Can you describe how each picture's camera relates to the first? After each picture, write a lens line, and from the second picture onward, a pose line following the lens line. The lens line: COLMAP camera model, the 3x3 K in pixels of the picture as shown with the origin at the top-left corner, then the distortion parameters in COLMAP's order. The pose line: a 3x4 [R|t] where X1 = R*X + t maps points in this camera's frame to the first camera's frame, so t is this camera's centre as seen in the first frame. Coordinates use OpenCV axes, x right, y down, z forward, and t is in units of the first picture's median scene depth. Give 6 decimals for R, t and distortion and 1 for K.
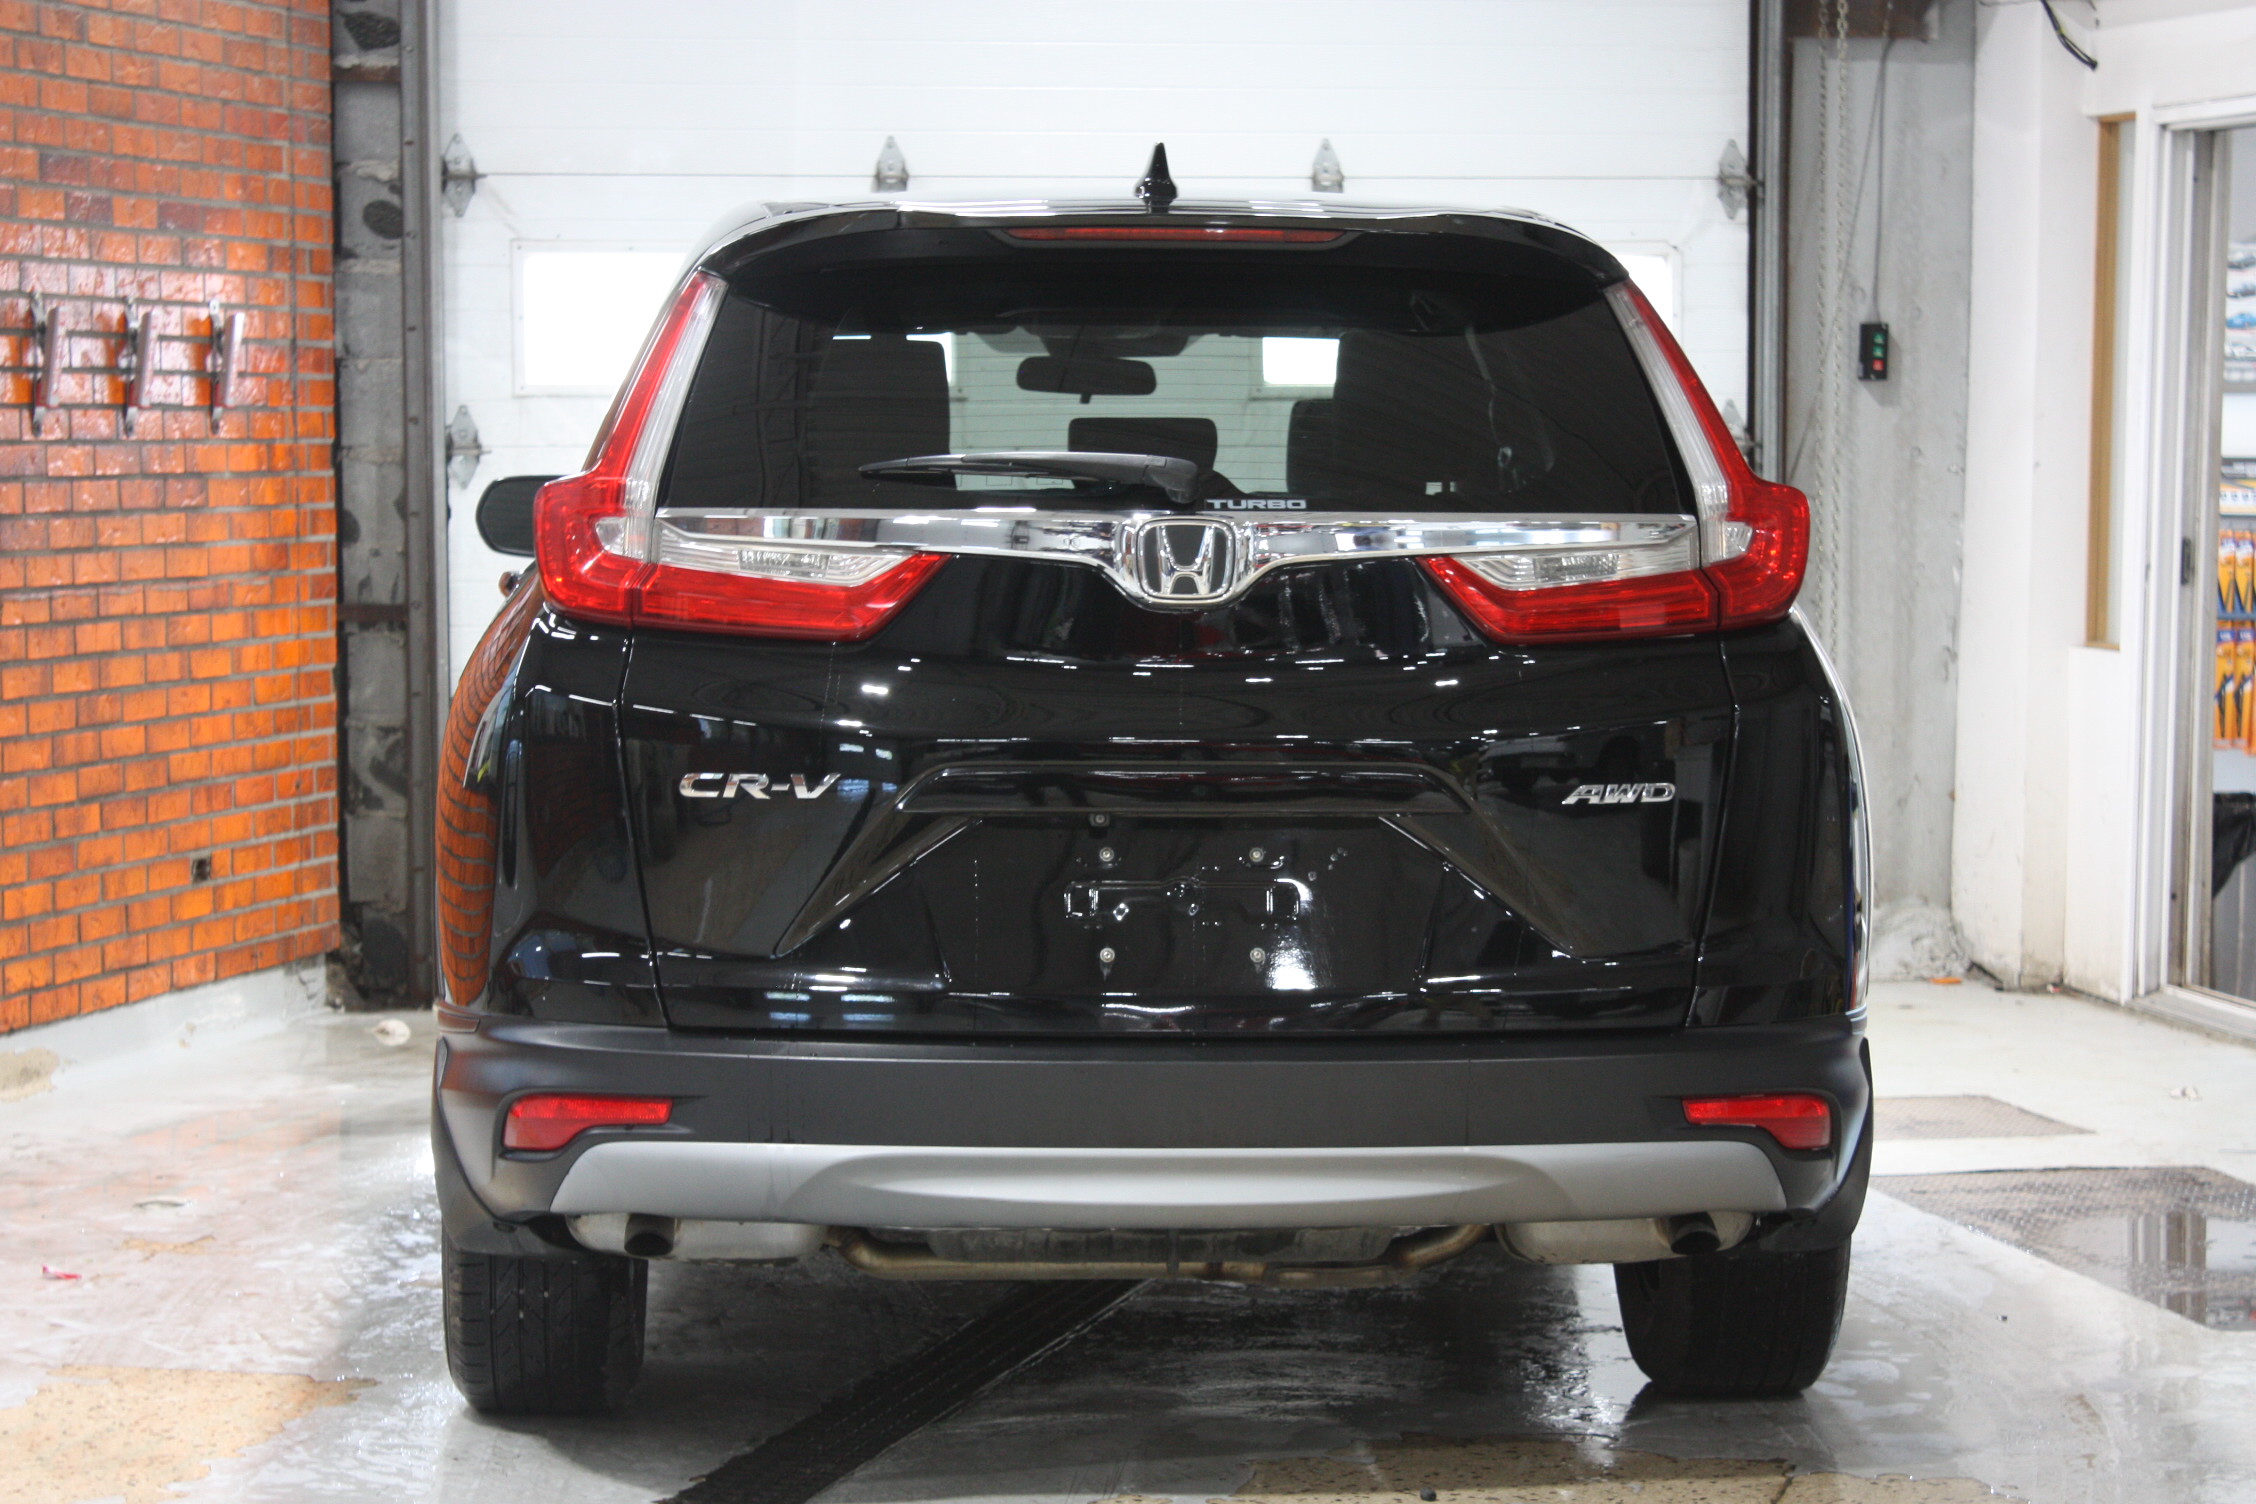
lens RADIAL K [[5220.7, 0, 1115.5], [0, 5220.7, 764.6], [0, 0, 1]] dist [0.026574, 0.000000]
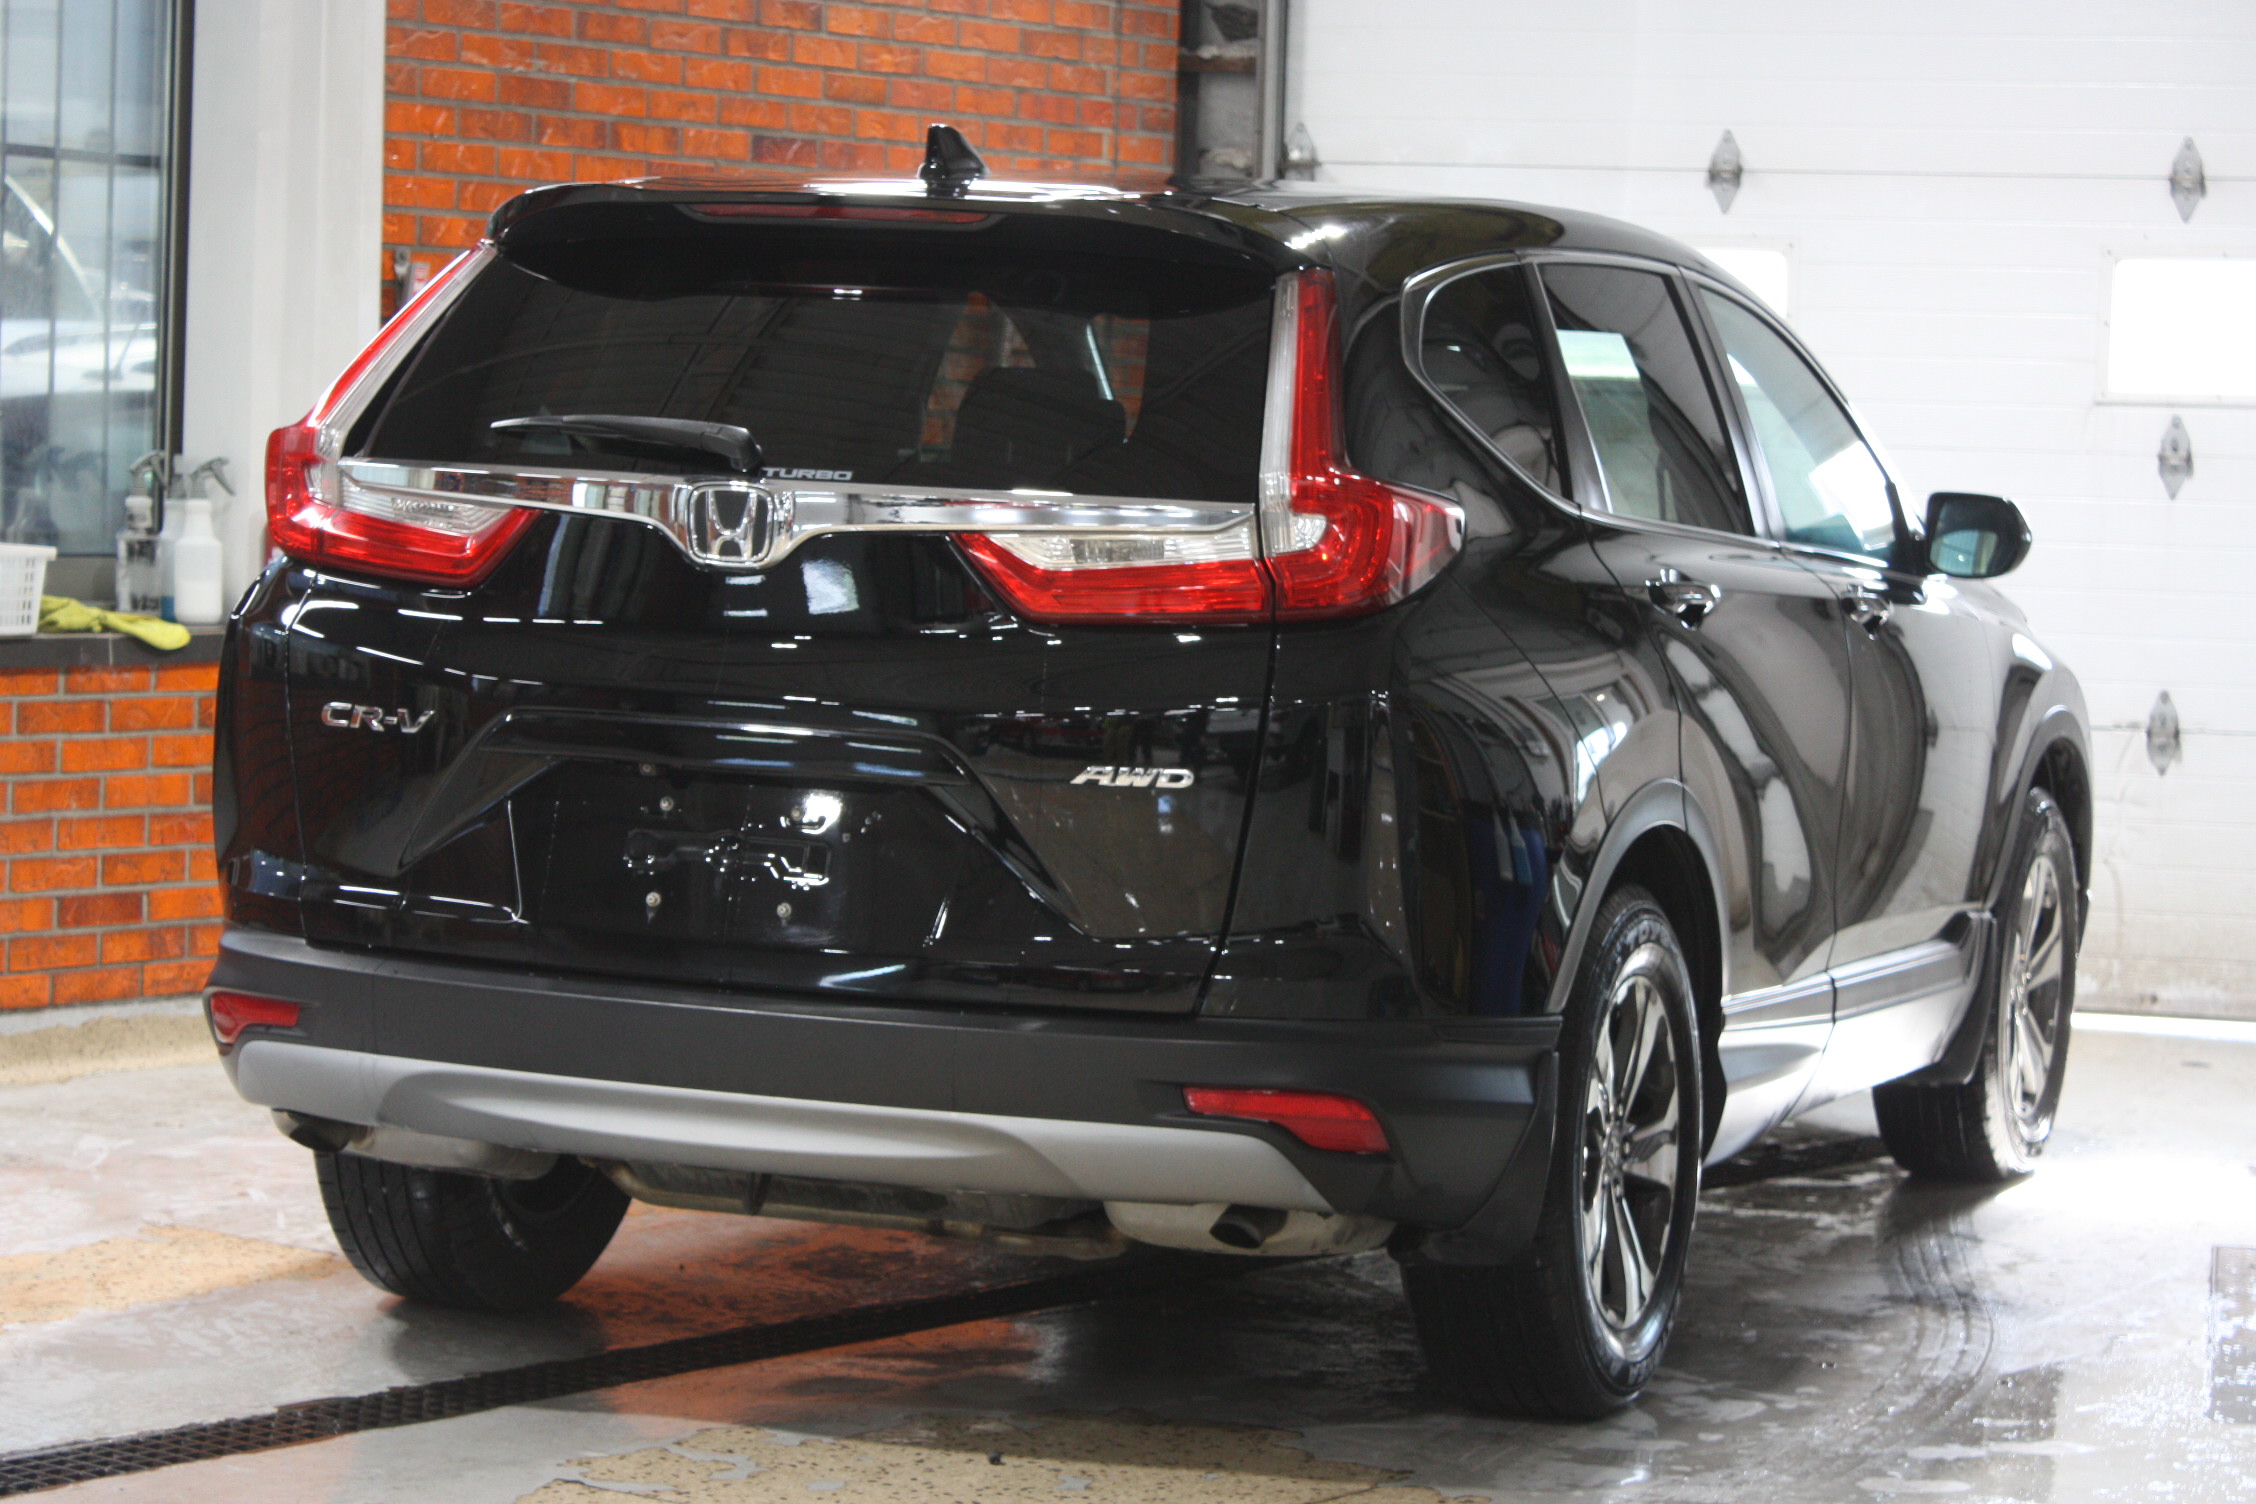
lens RADIAL K [[5304.1, 0, 1133.8], [0, 5304.1, 735.5], [0, 0, 1]] dist [0.068935, 0.000000]
pose [[0.907996, 0.059140, -0.414785, 0.321636], [-0.062496, 0.998030, 0.005490, -0.004945], [0.414293, 0.020937, 0.909903, 0.045268]]
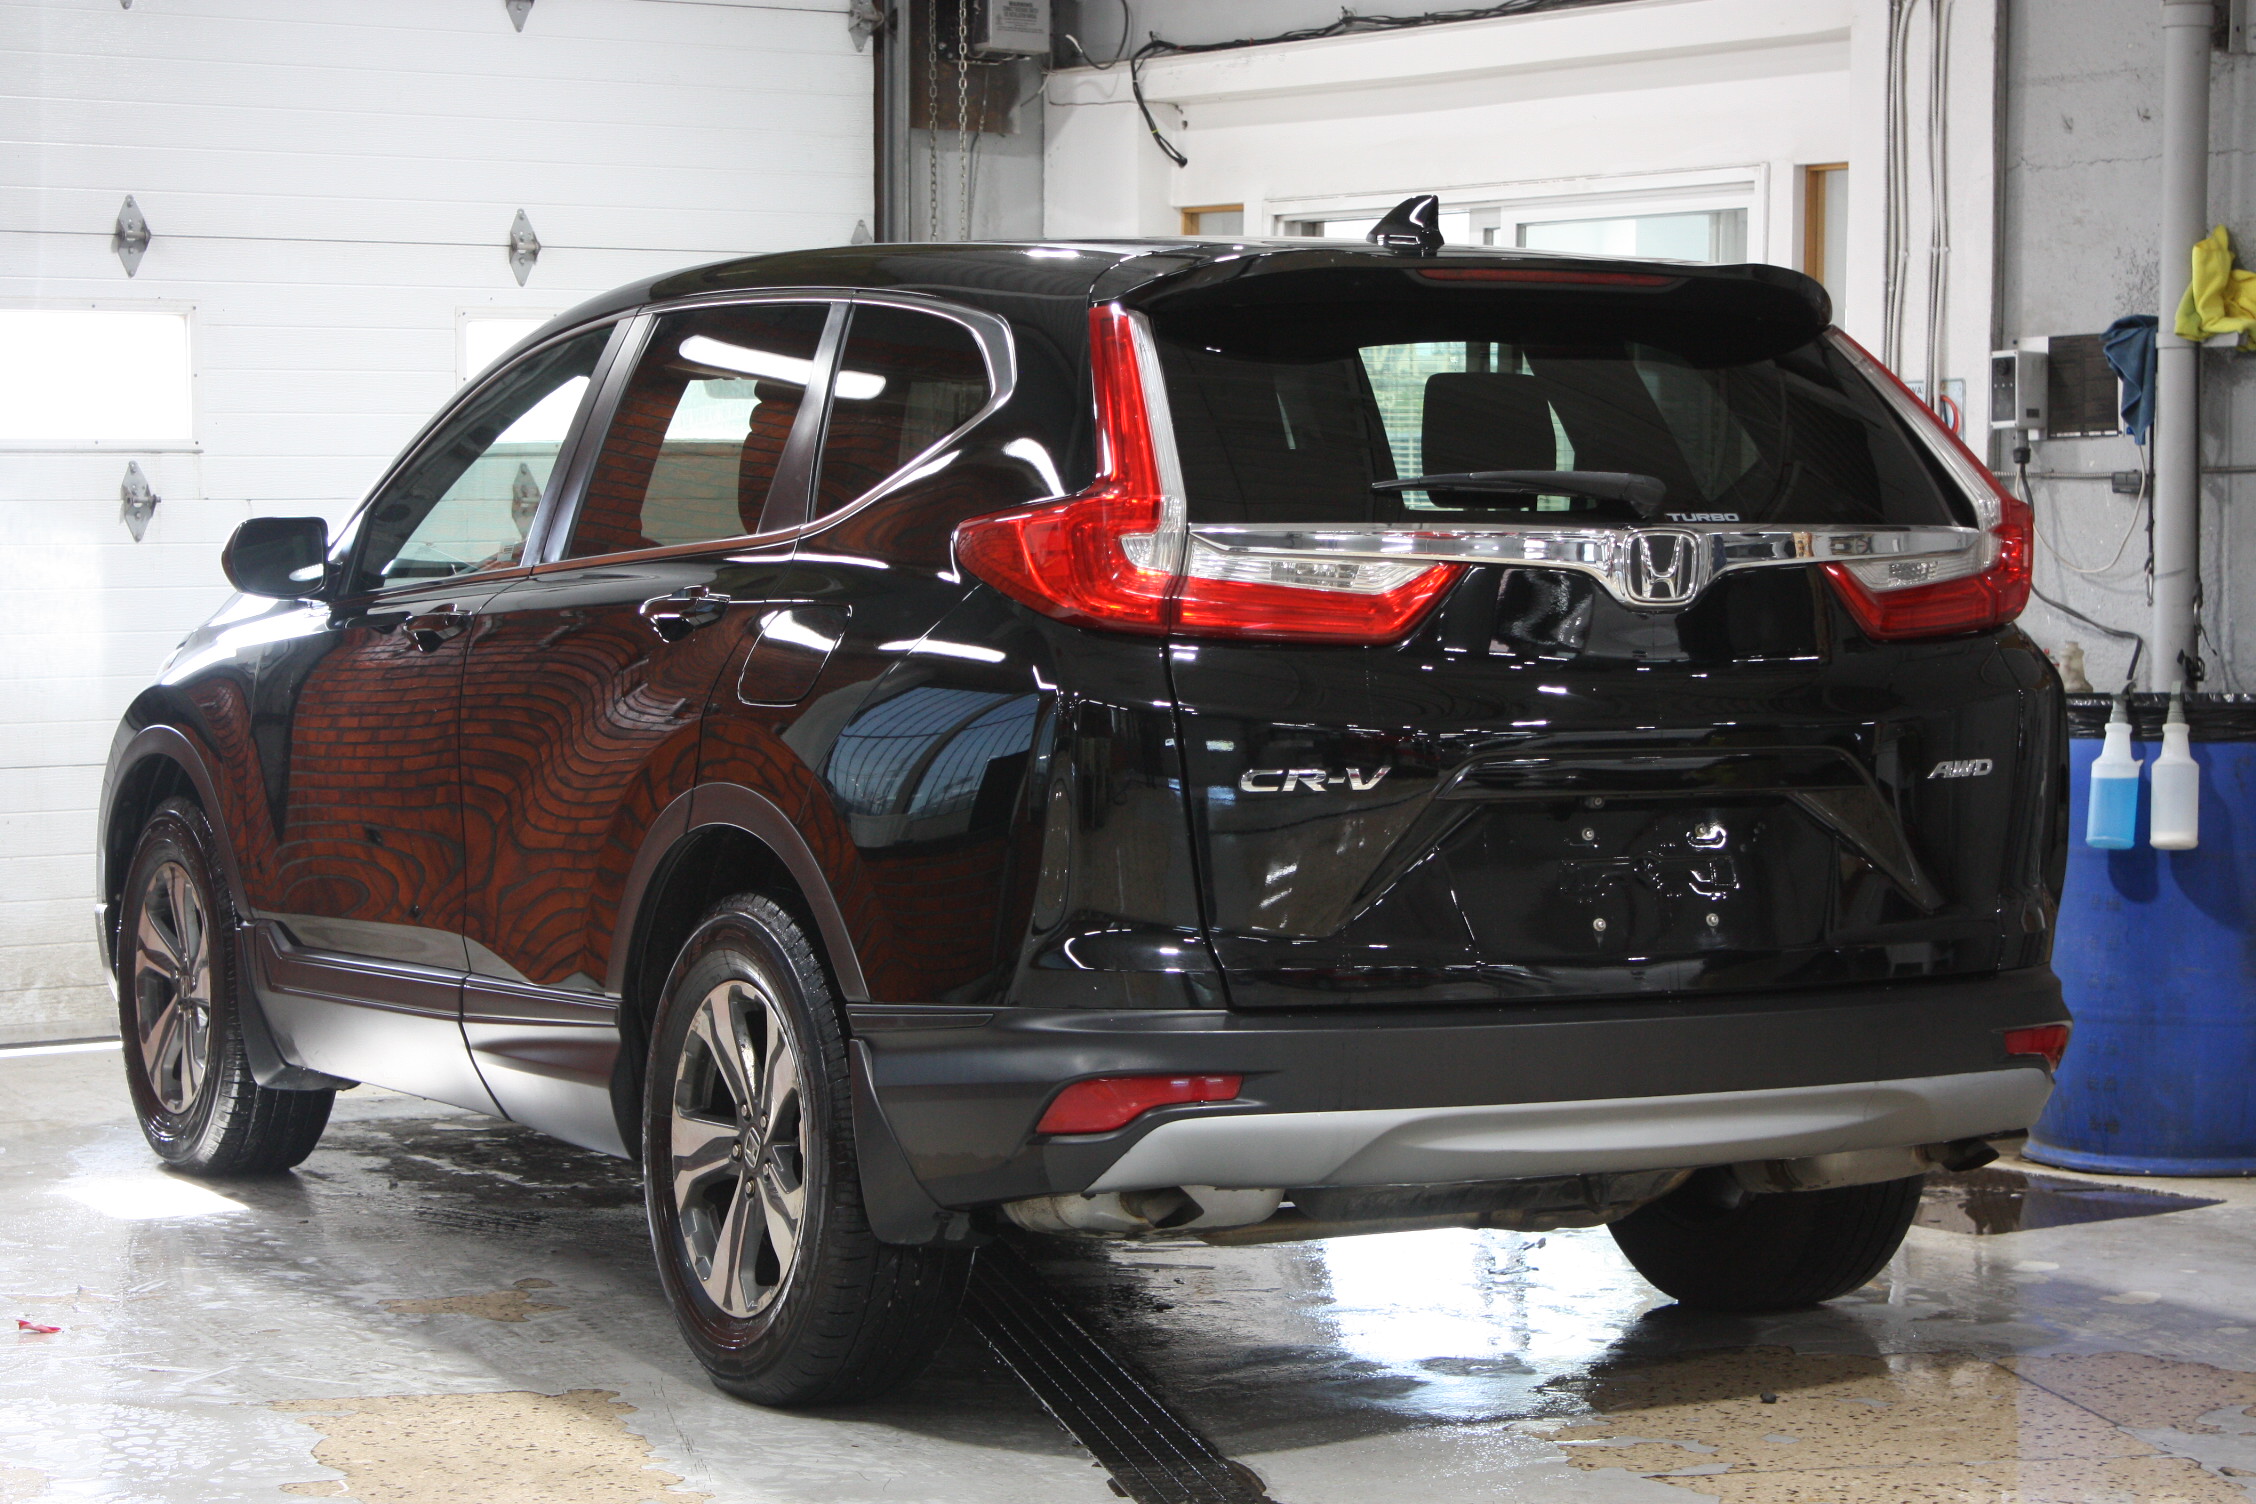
lens RADIAL K [[4903.1, 0, 1144.2], [0, 4903.1, 764.9], [0, 0, 1]] dist [0.469473, 0.000000]
pose [[0.892474, -0.022660, 0.450529, -0.343097], [0.029799, 0.999518, -0.008756, 0.005487], [-0.450113, 0.021240, 0.892719, 0.066794]]
